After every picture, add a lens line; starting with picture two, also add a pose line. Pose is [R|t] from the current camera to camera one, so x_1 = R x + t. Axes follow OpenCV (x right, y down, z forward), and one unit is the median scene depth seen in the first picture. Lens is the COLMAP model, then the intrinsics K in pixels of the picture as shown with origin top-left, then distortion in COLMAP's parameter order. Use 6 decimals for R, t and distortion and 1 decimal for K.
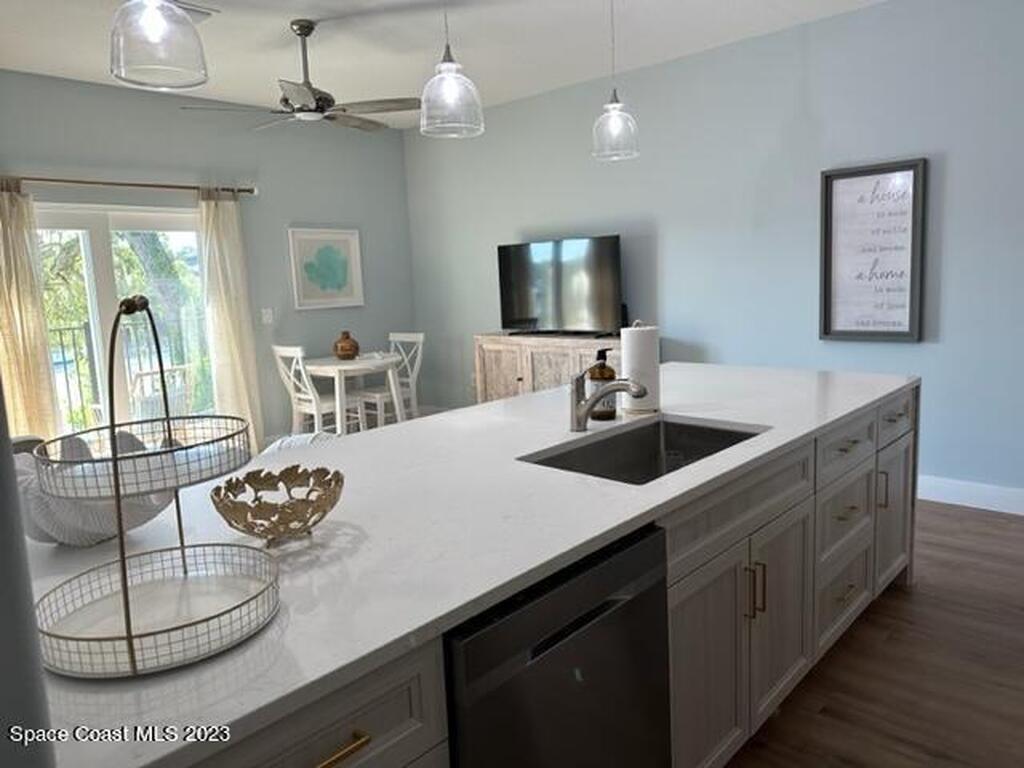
lens RADIAL K [[717.4, 0, 531.5], [0, 717.4, 380.8], [0, 0, 1]] dist [0.007462, 0.002892]
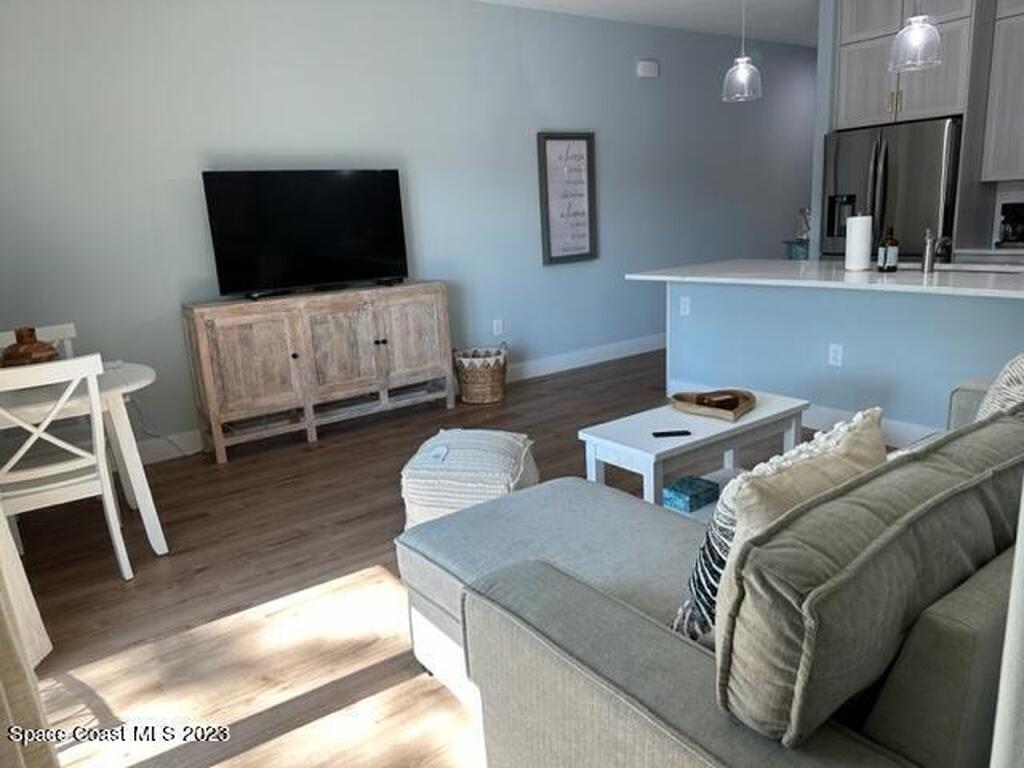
lens RADIAL K [[699.0, 0, 508.3], [0, 699.0, 388.9], [0, 0, 1]] dist [0.080562, -0.090347]
pose [[0.193125, -0.203577, 0.959823, -0.866073], [0.188419, 0.967727, 0.167342, -0.062414], [-0.962913, 0.148531, 0.225250, 0.785180]]
